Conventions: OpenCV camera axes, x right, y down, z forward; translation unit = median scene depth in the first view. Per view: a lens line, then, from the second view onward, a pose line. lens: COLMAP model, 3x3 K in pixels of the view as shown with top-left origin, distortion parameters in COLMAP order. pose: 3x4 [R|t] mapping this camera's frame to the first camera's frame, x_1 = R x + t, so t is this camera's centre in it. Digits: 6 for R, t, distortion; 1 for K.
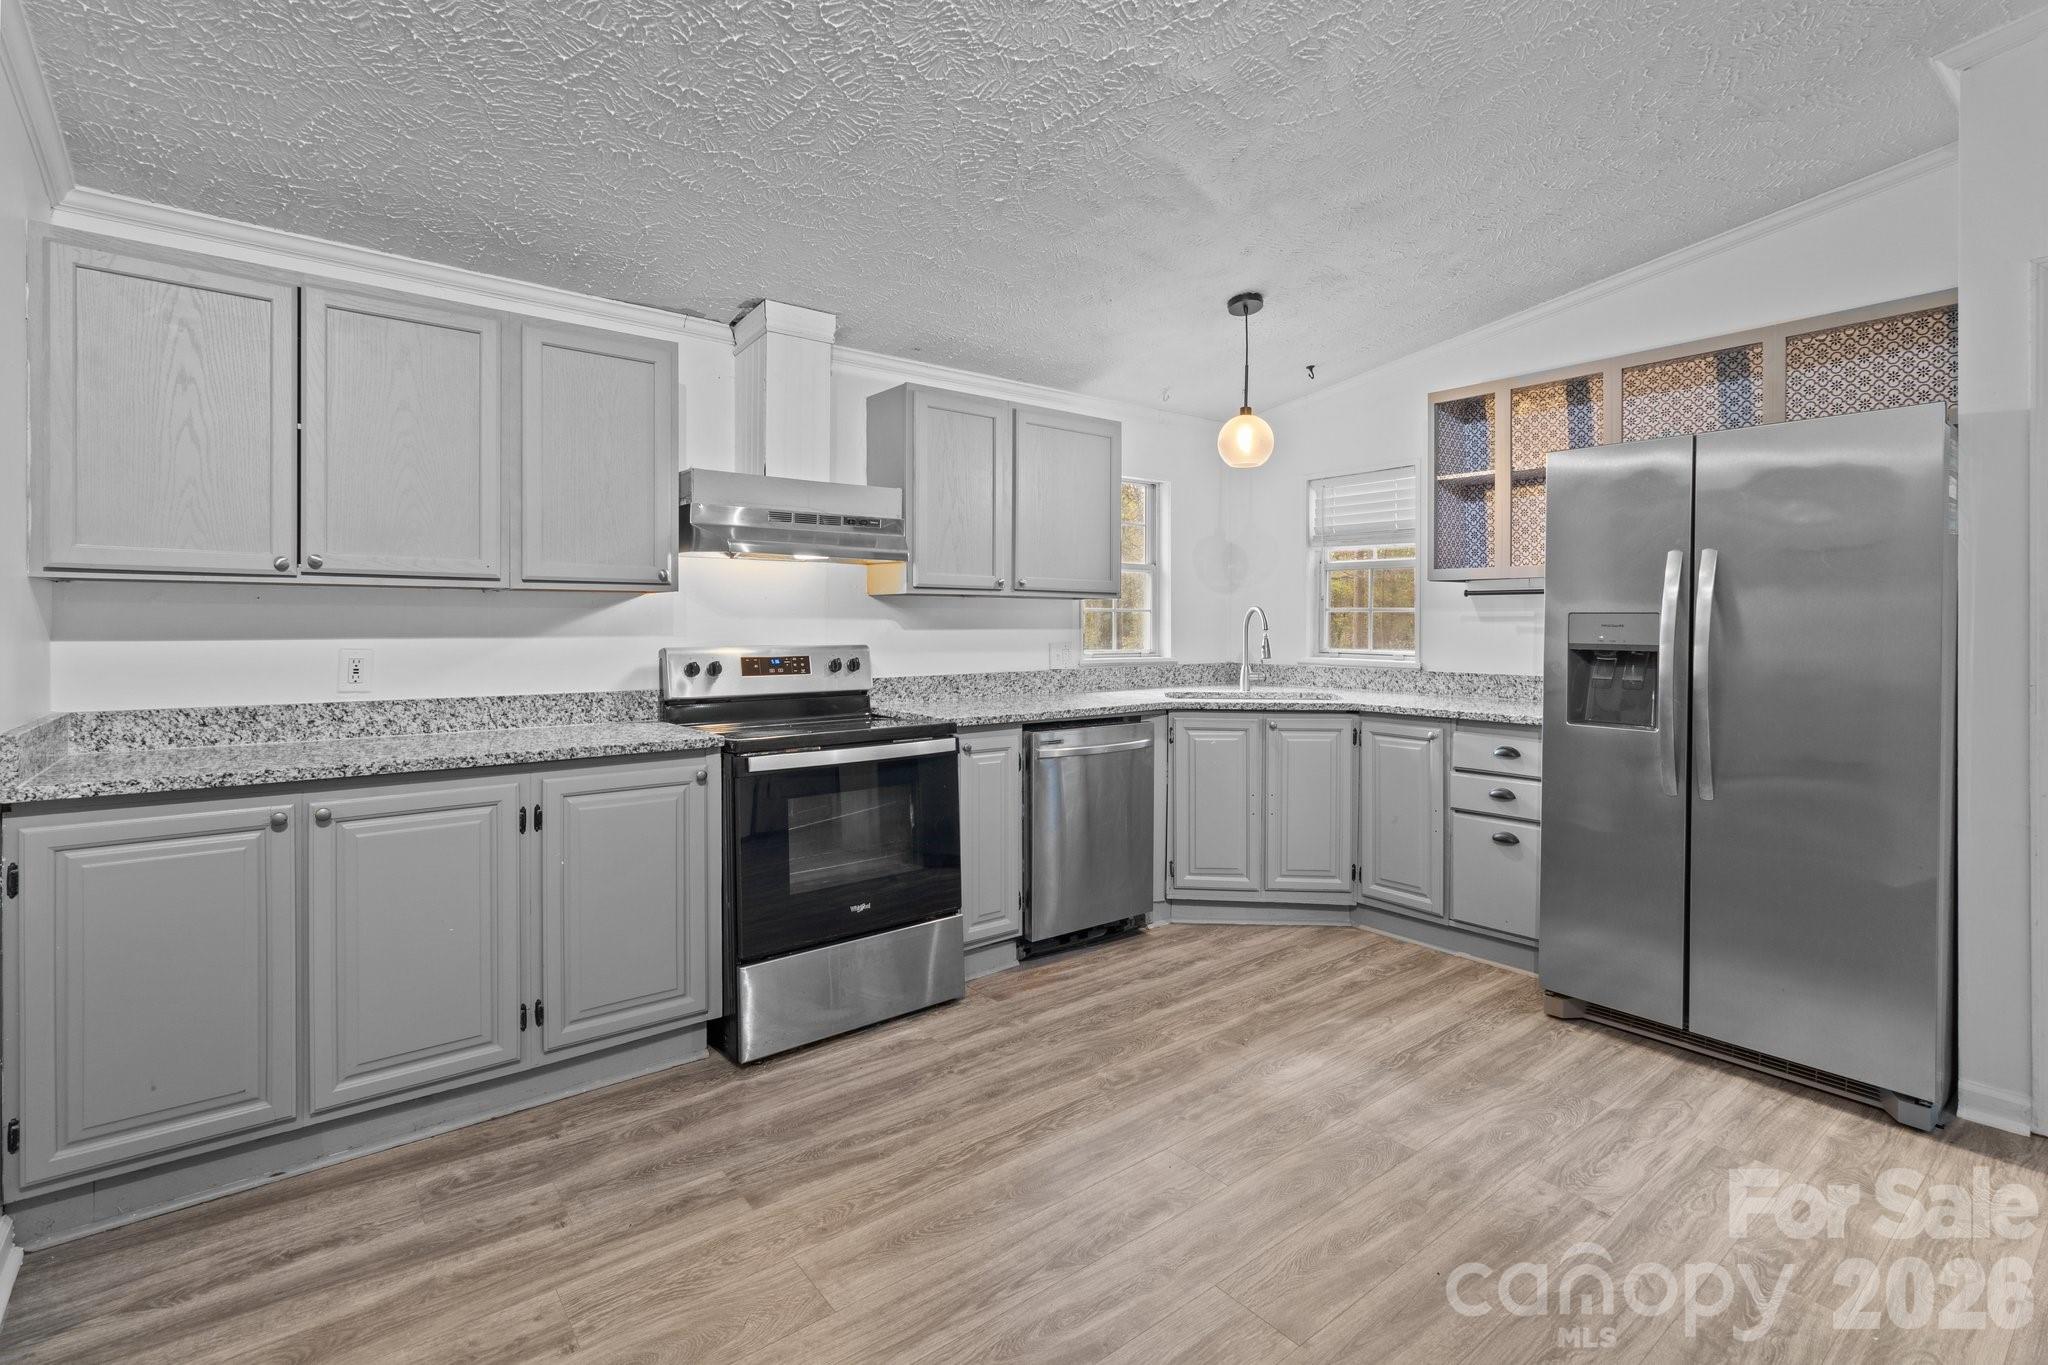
lens RADIAL K [[952.0, 0, 1045.6], [0, 952.0, 623.9], [0, 0, 1]] dist [-0.001378, -0.000443]
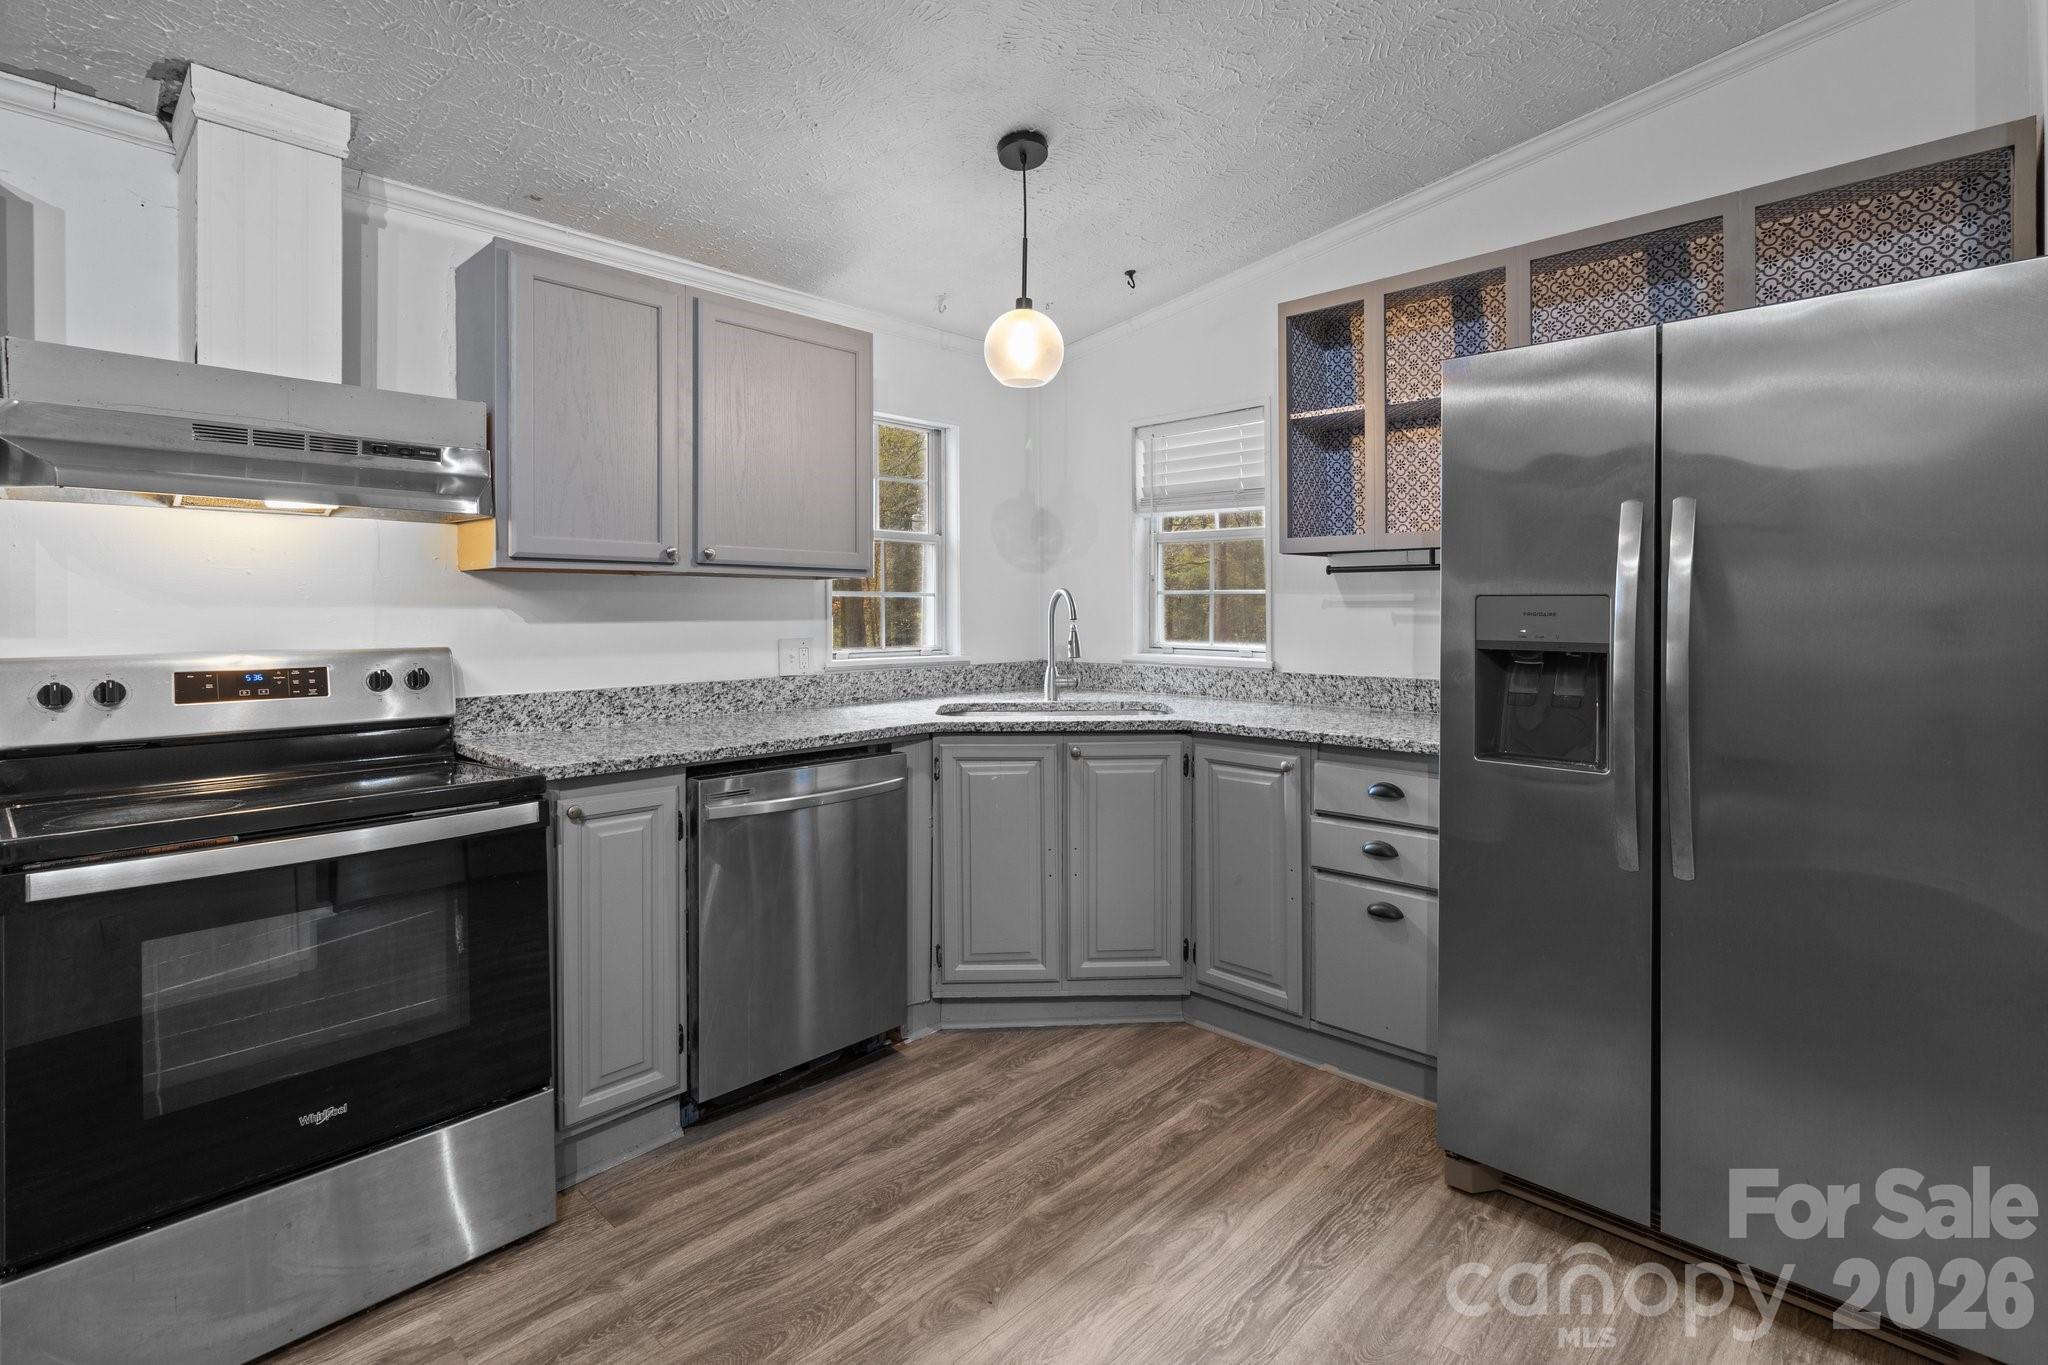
lens RADIAL K [[953.3, 0, 1049.5], [0, 953.3, 597.0], [0, 0, 1]] dist [-0.003245, -0.000354]
pose [[0.990618, -0.002028, 0.136647, 0.130544], [0.003927, 0.999899, -0.013627, -0.001759], [-0.136606, 0.014035, 0.990526, 0.308408]]
